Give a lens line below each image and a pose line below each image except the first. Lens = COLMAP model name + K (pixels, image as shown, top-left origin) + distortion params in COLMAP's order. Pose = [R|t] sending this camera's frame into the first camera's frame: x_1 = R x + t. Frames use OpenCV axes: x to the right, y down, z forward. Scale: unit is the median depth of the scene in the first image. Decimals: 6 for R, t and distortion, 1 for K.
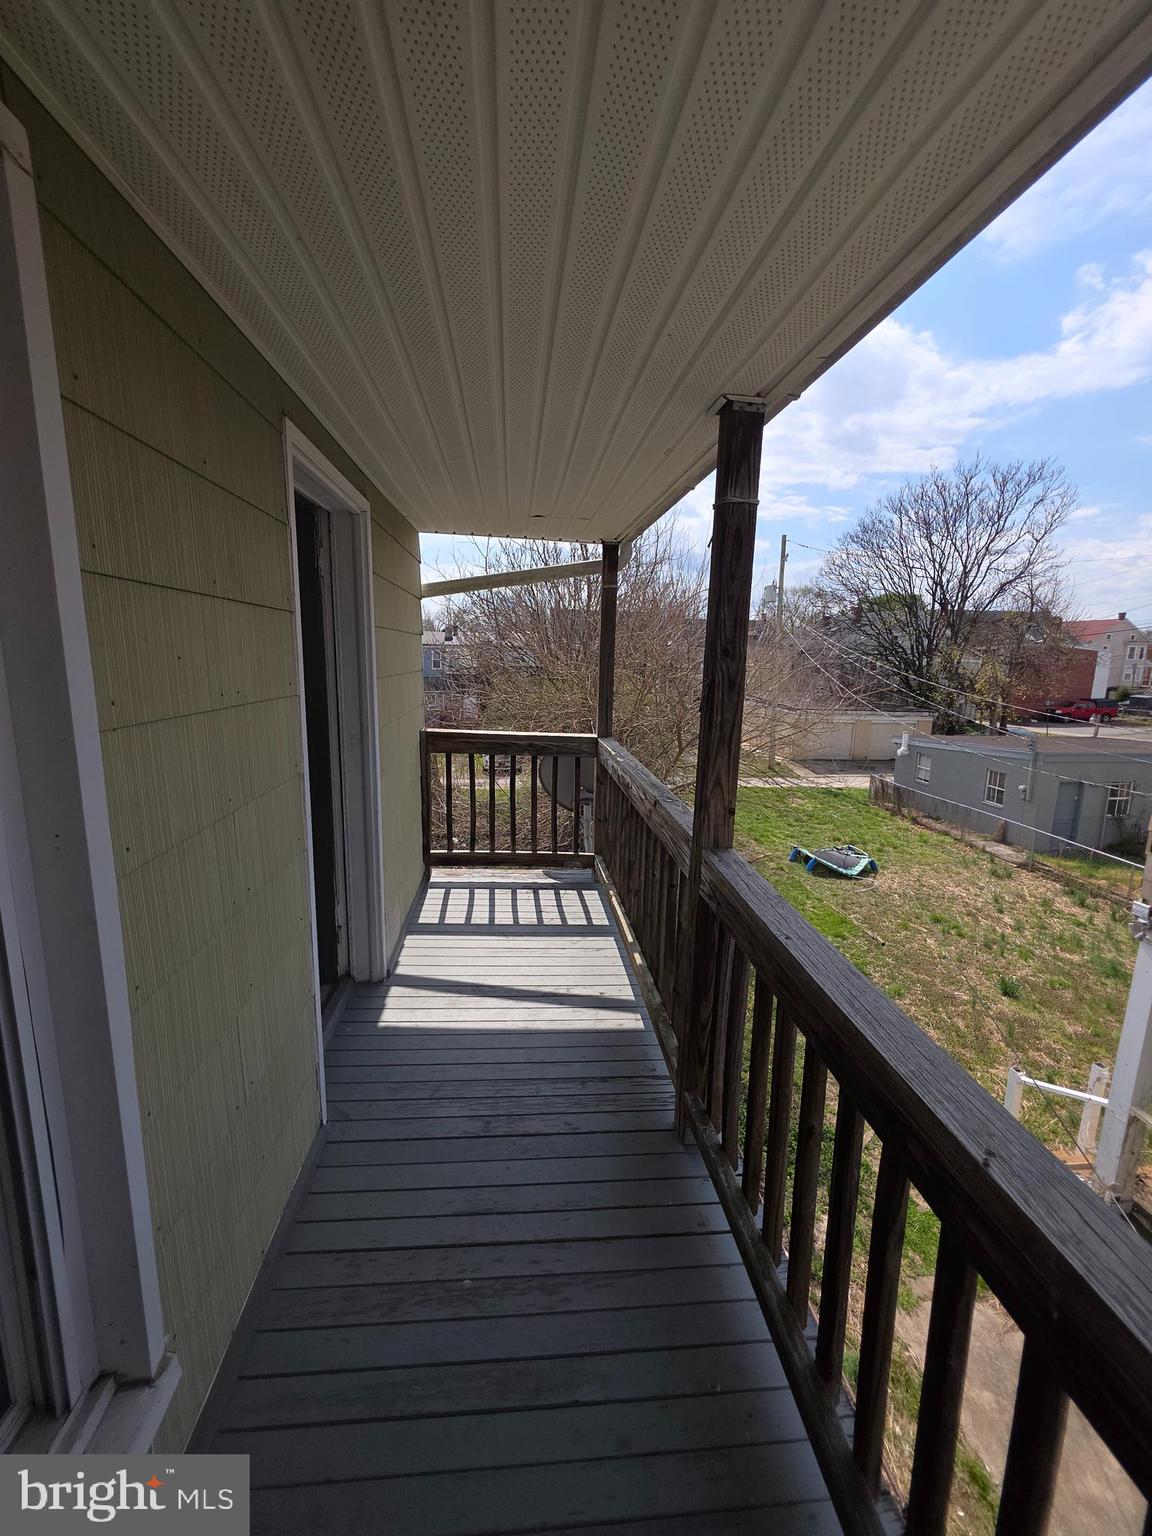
lens RADIAL K [[617.3, 0, 576.5], [0, 617.3, 763.9], [0, 0, 1]] dist [0.000029, -0.000049]
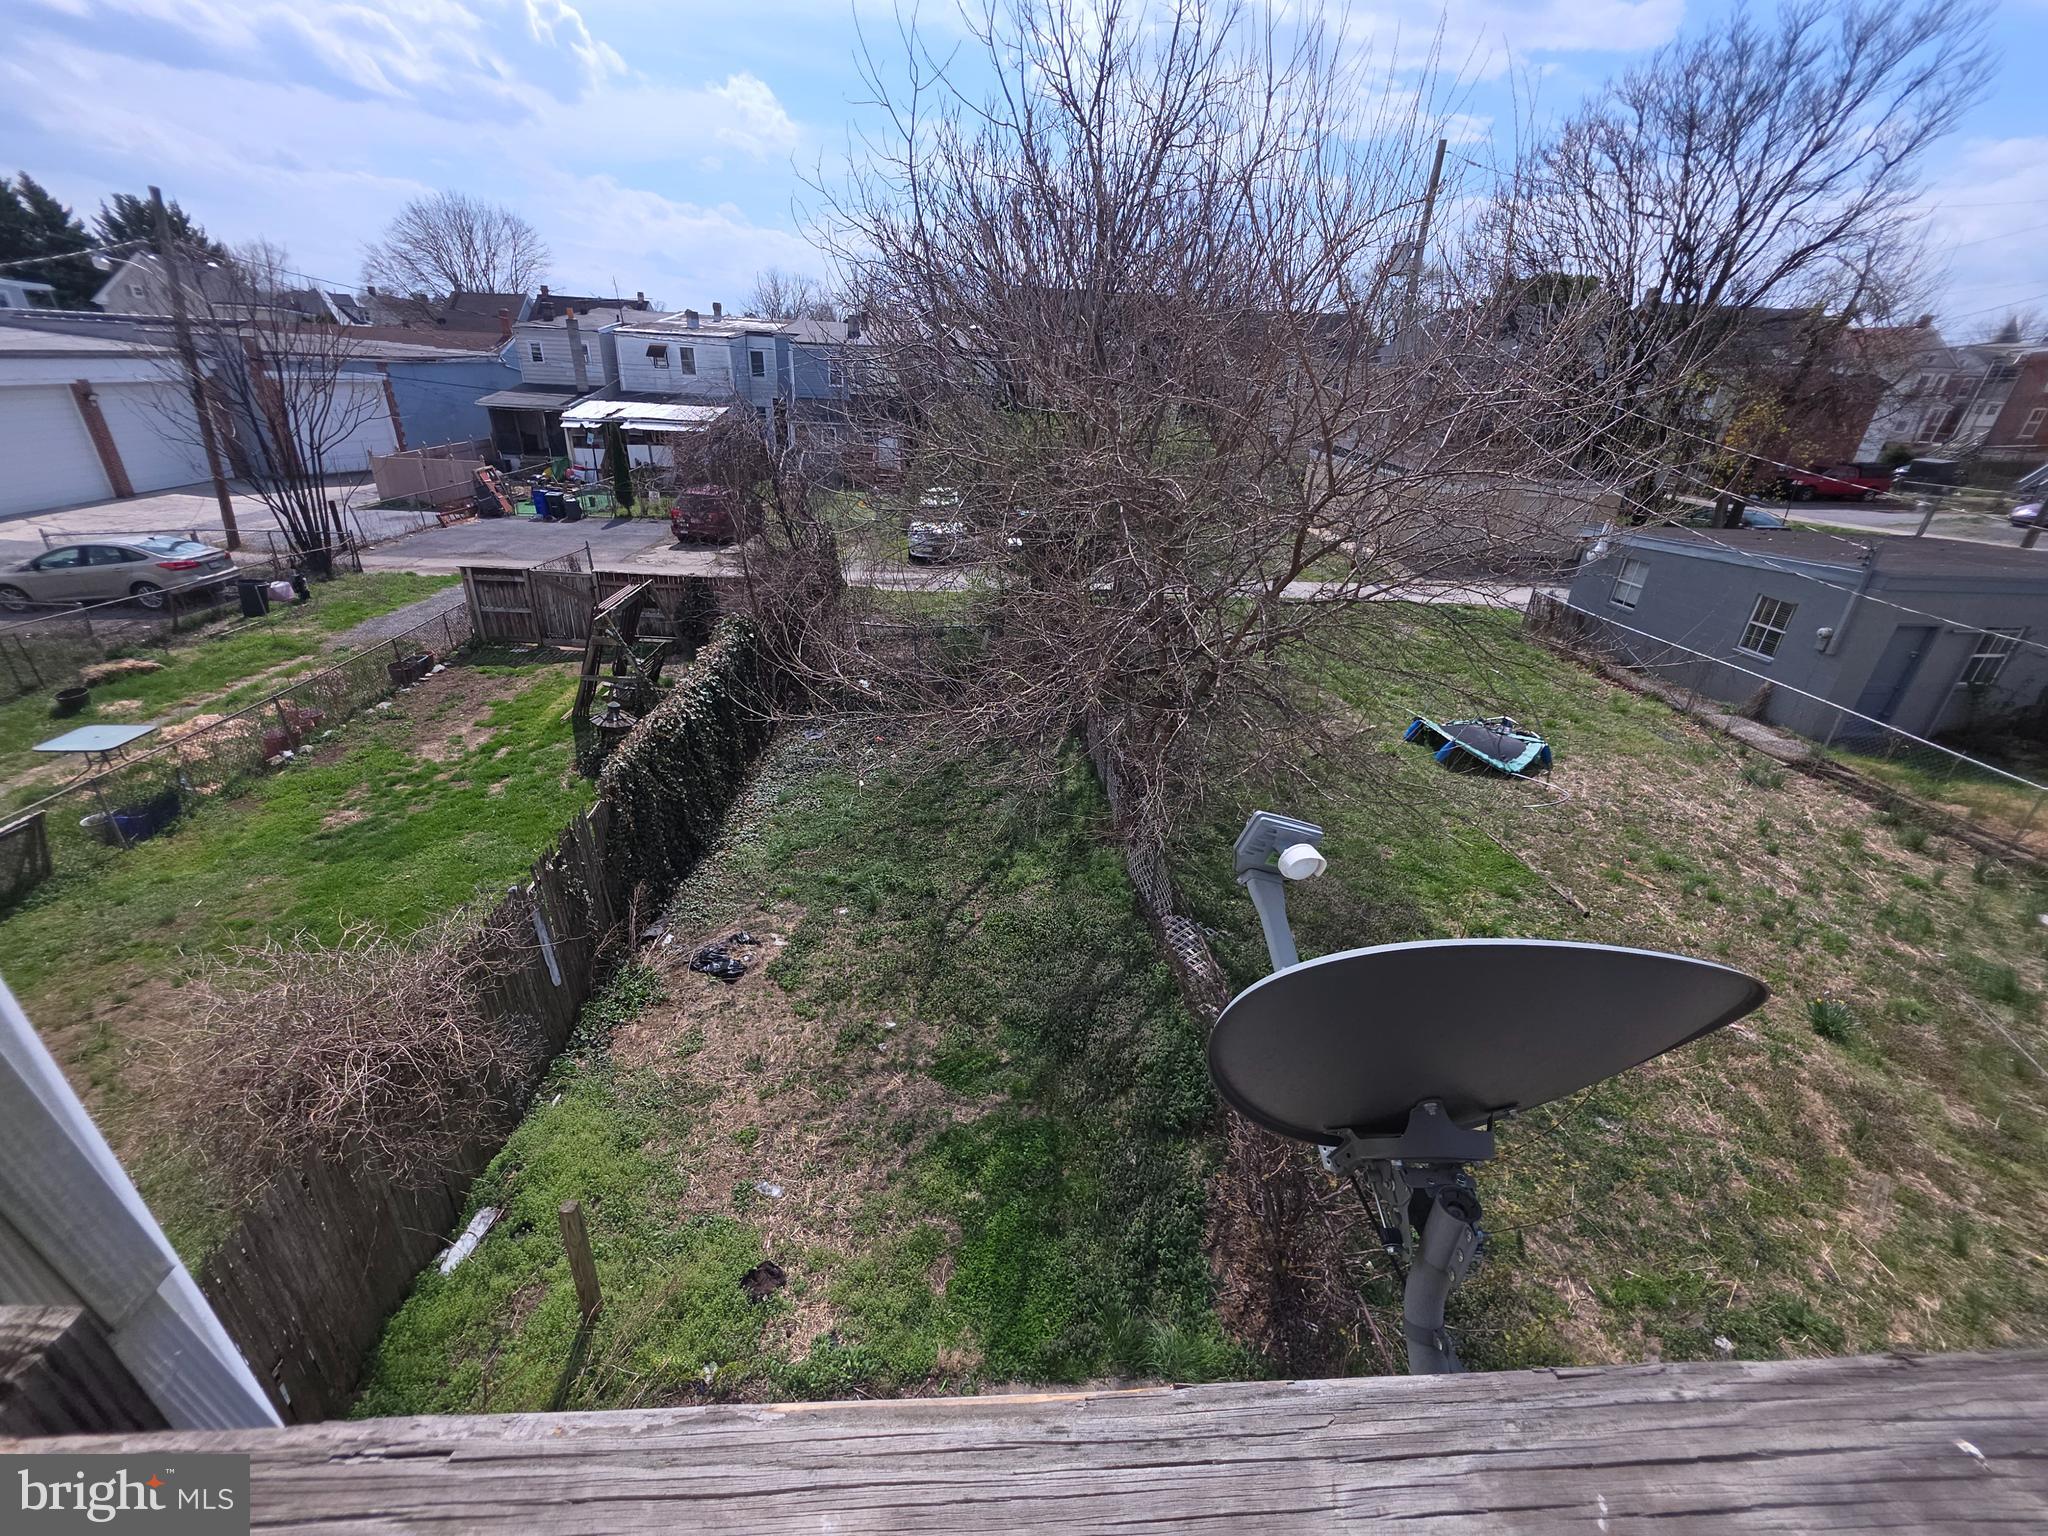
lens RADIAL K [[823.0, 0, 1012.5], [0, 823.0, 769.5], [0, 0, 1]] dist [0.000029, -0.000049]
pose [[0.999148, 0.035356, -0.021311, -0.029271], [-0.028122, 0.960848, 0.275645, -0.031838], [0.030222, -0.274811, 0.961023, 0.203274]]
